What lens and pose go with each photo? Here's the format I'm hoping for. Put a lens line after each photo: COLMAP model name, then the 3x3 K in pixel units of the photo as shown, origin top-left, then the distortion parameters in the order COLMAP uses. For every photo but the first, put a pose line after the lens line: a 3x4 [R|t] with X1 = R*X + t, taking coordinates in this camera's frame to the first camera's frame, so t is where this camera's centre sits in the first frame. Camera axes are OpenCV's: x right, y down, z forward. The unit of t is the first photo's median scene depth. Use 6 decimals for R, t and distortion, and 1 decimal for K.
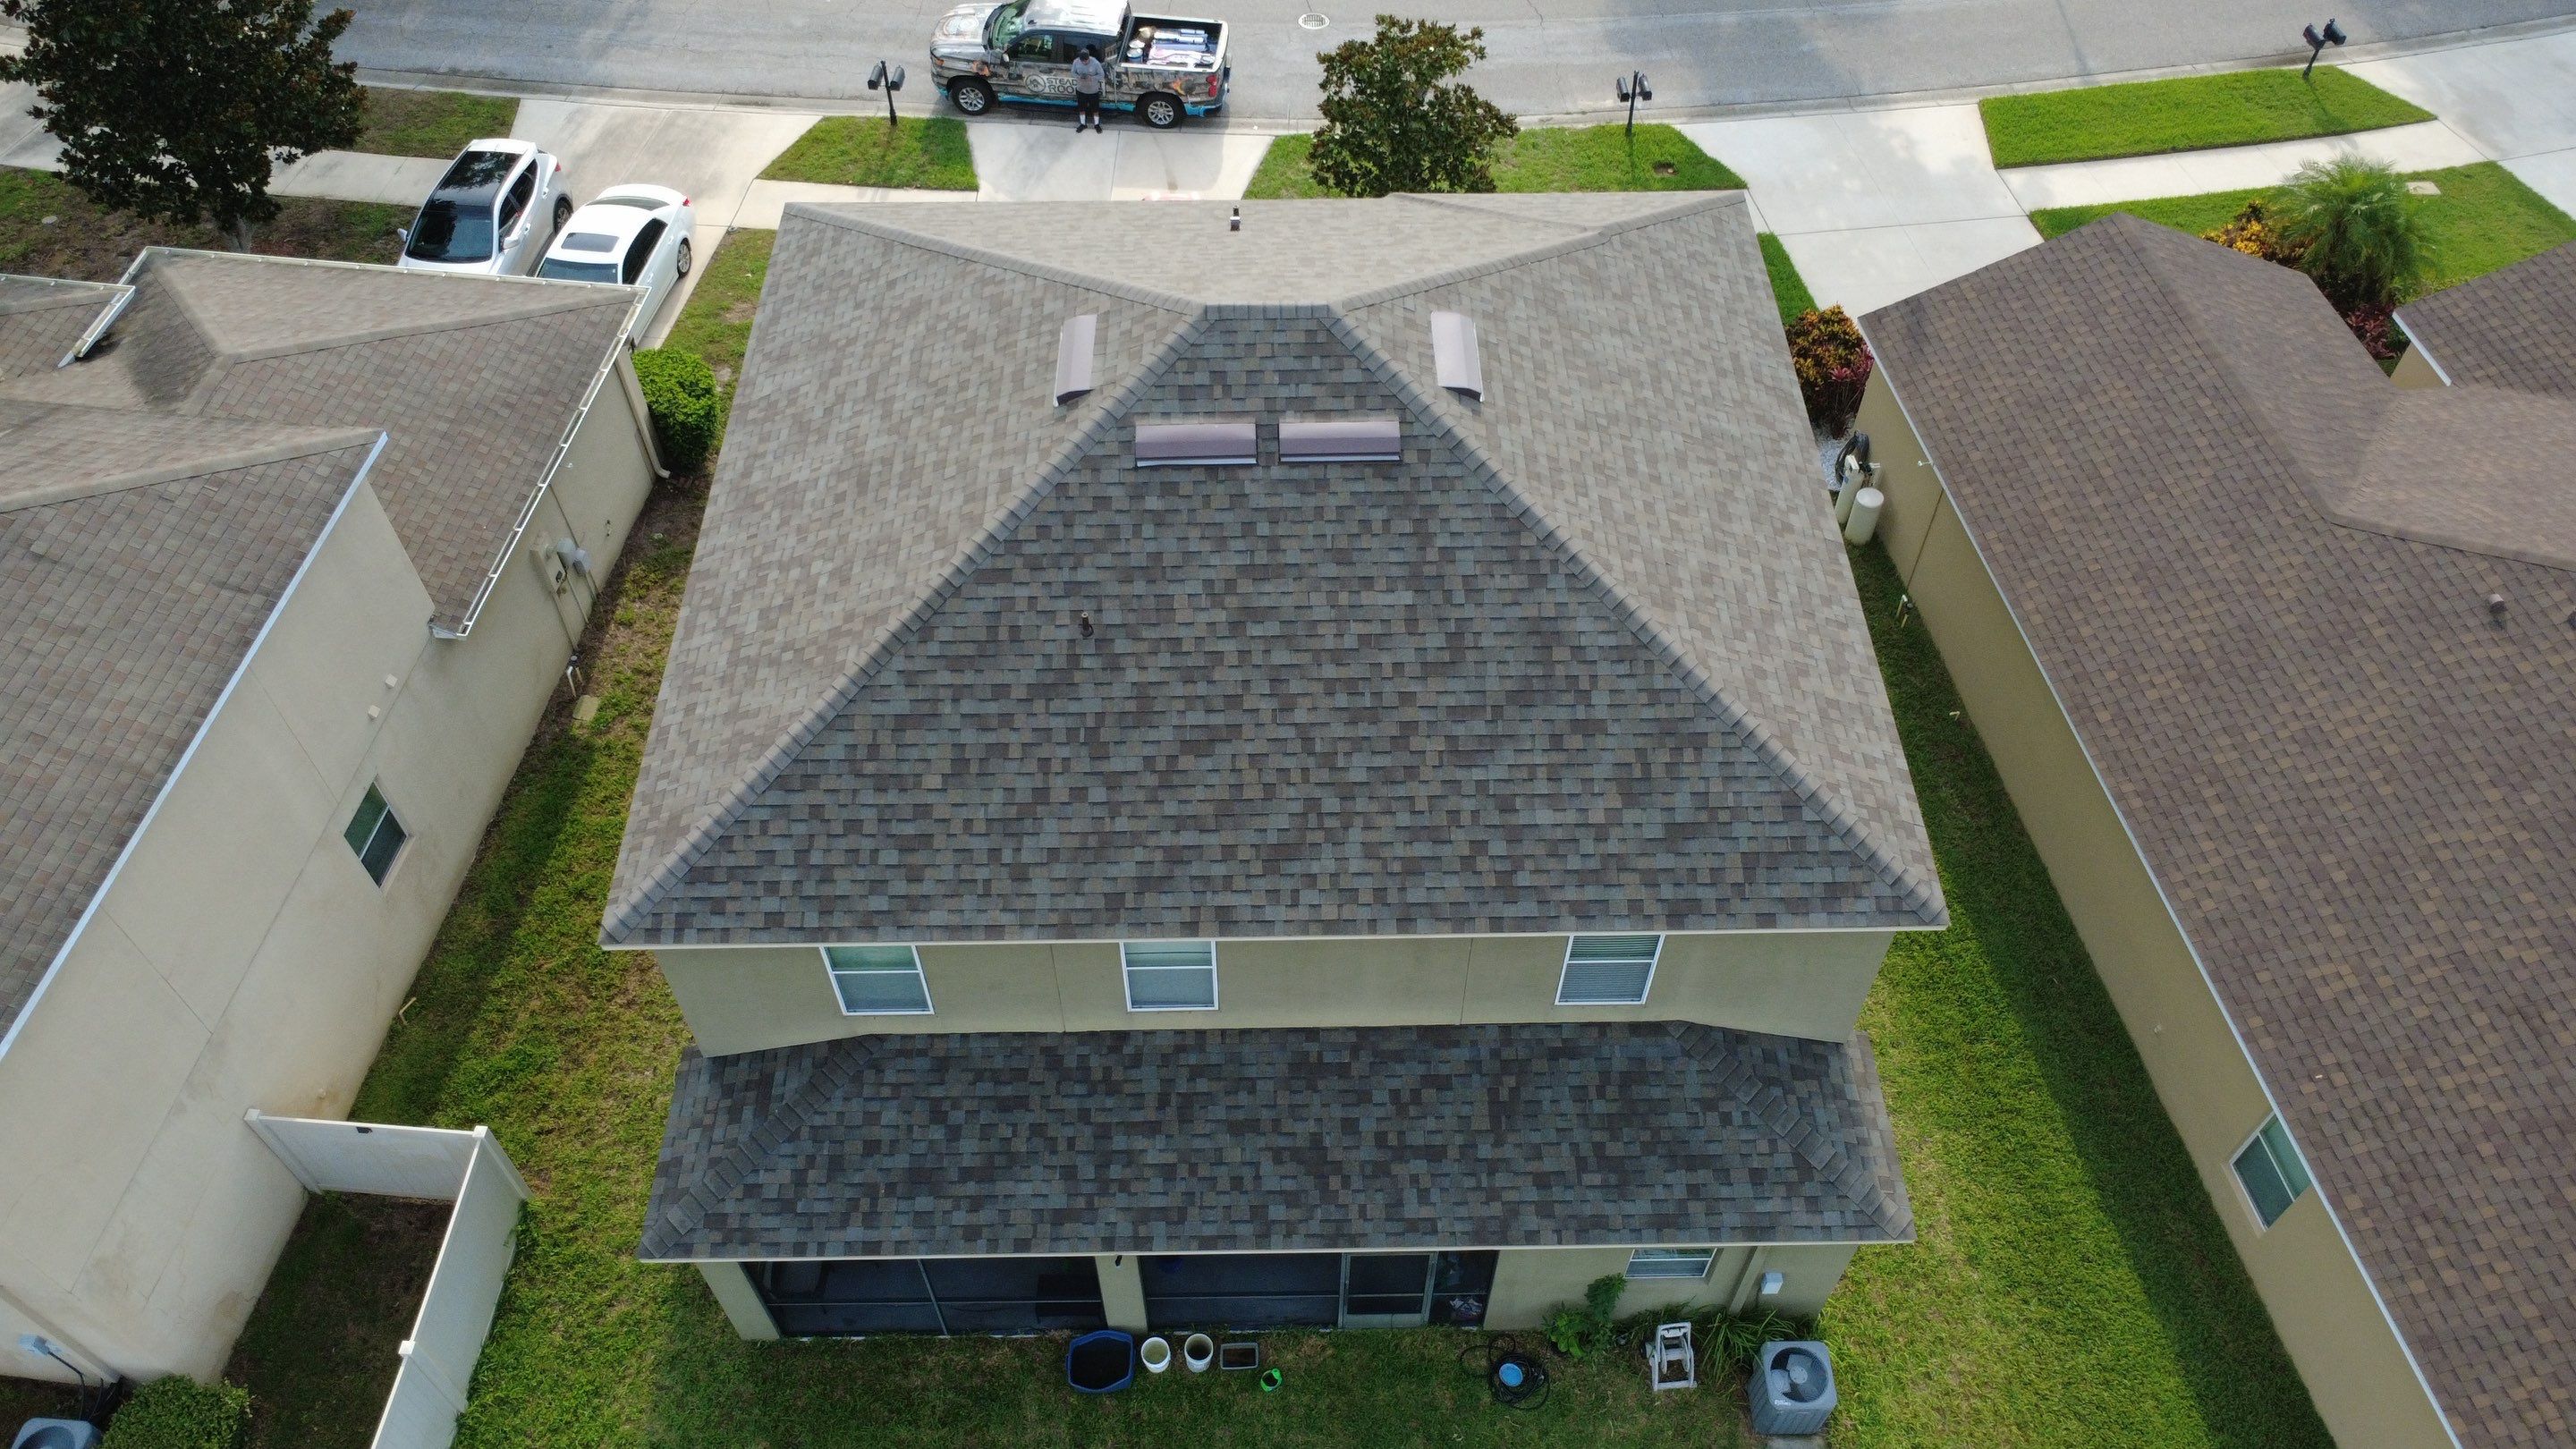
lens RADIAL K [[1872.1, 0, 1284.6], [0, 1872.1, 724.6], [0, 0, 1]] dist [-0.005283, 0.007142]
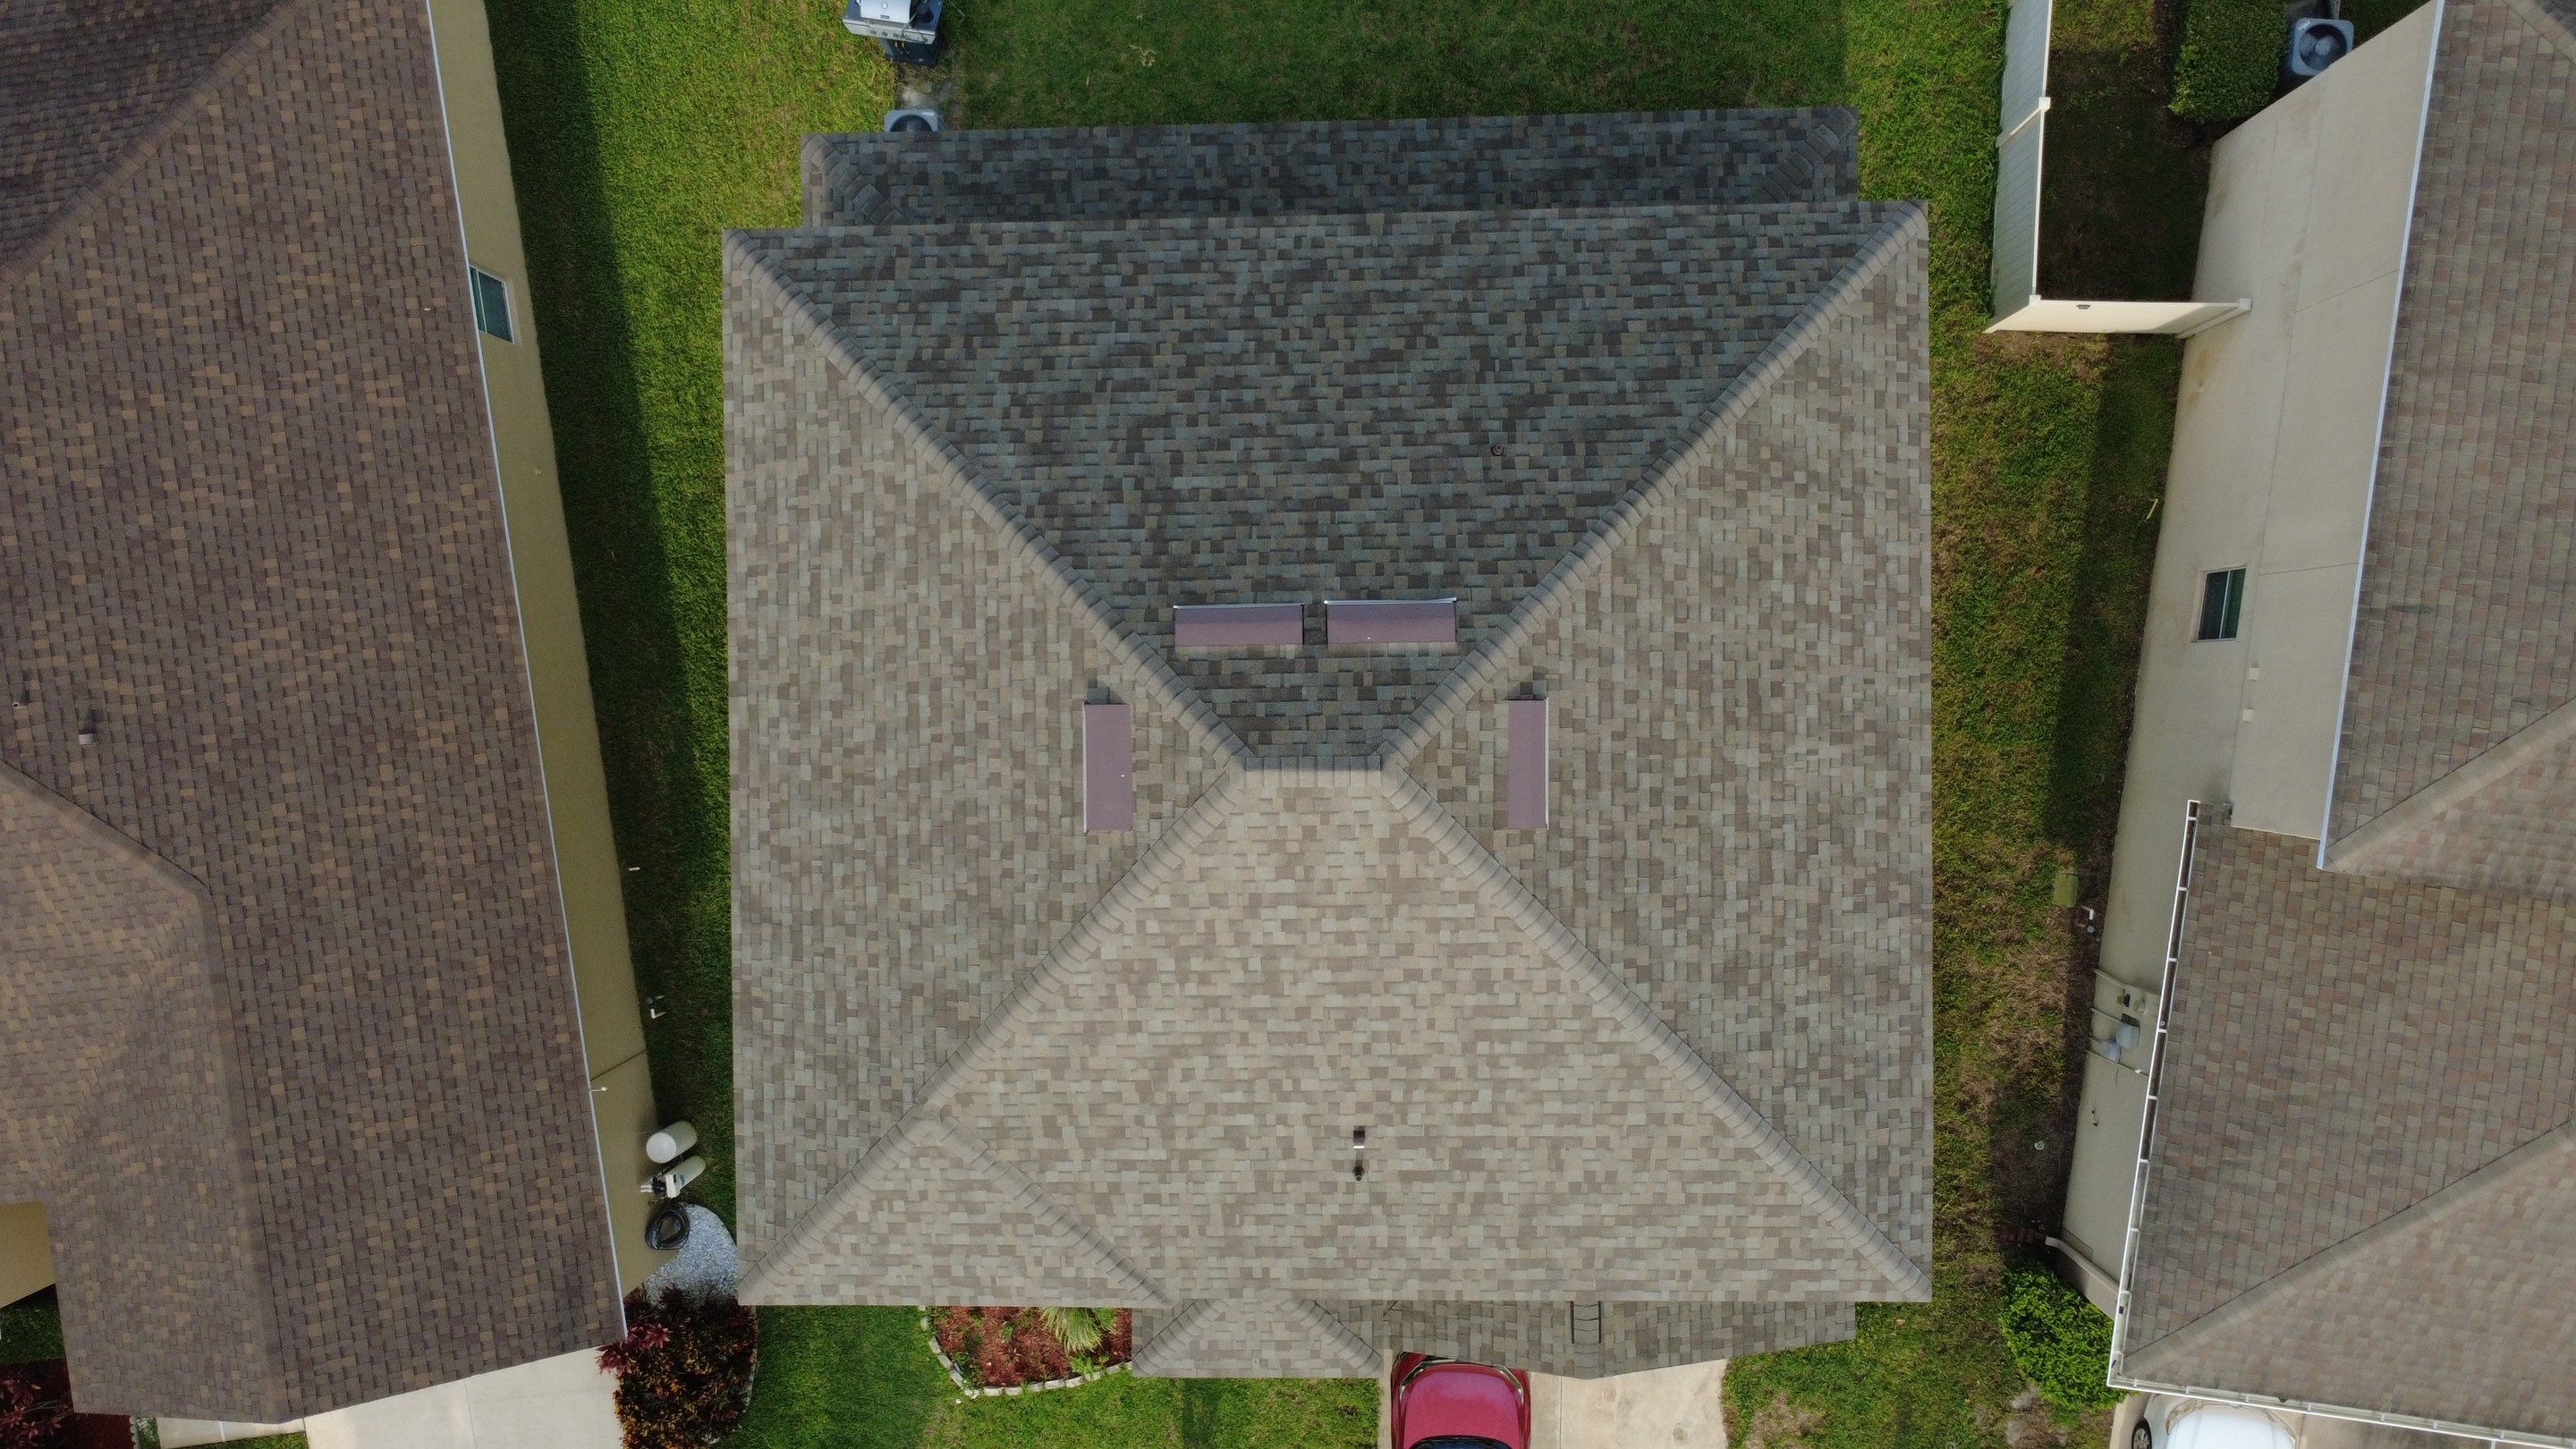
lens RADIAL K [[1872.1, 0, 1283.8], [0, 1872.1, 720.2], [0, 0, 1]] dist [-0.005283, 0.007142]
pose [[-0.998769, -0.005788, 0.049264, -0.038415], [0.034878, -0.788143, 0.614503, -0.736451], [0.035270, 0.615465, 0.787375, 0.271359]]
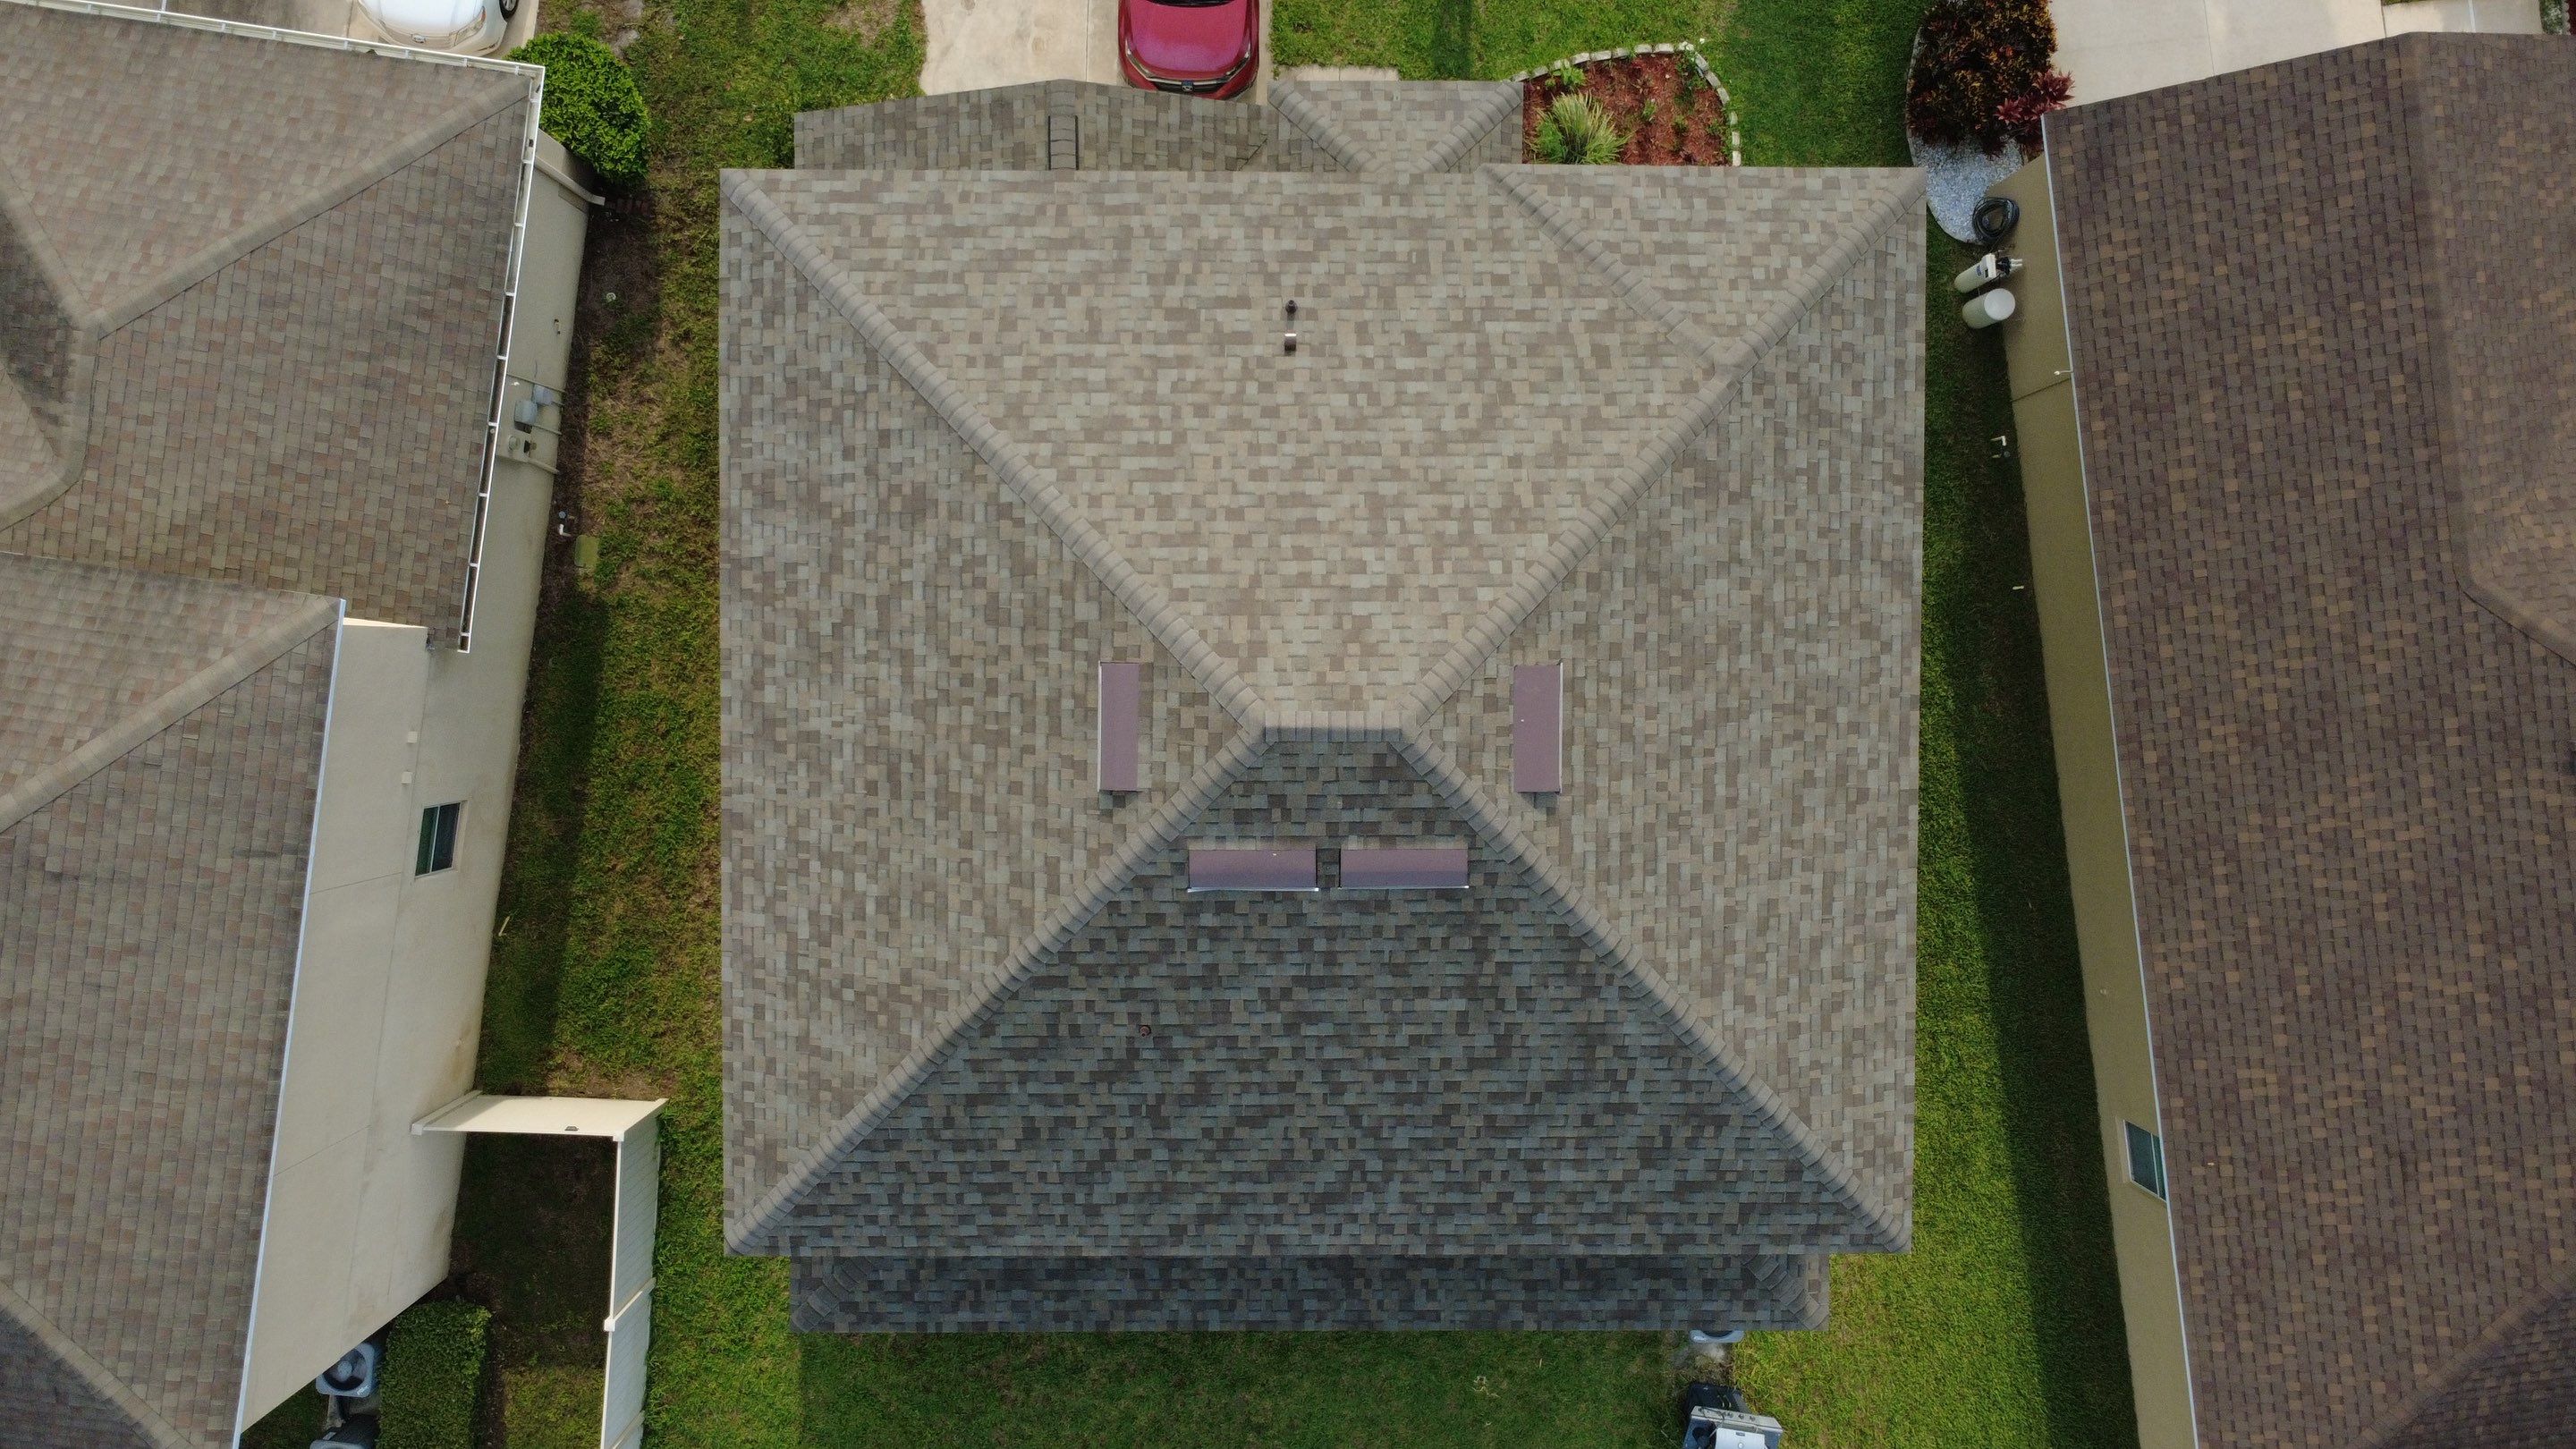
lens RADIAL K [[1872.1, 0, 1284.3], [0, 1872.1, 719.8], [0, 0, 1]] dist [-0.005283, 0.007142]
pose [[0.999698, 0.018970, 0.015621, -0.045441], [-0.024569, 0.758601, 0.651092, -0.790106], [0.000501, -0.651280, 0.758838, 0.312130]]
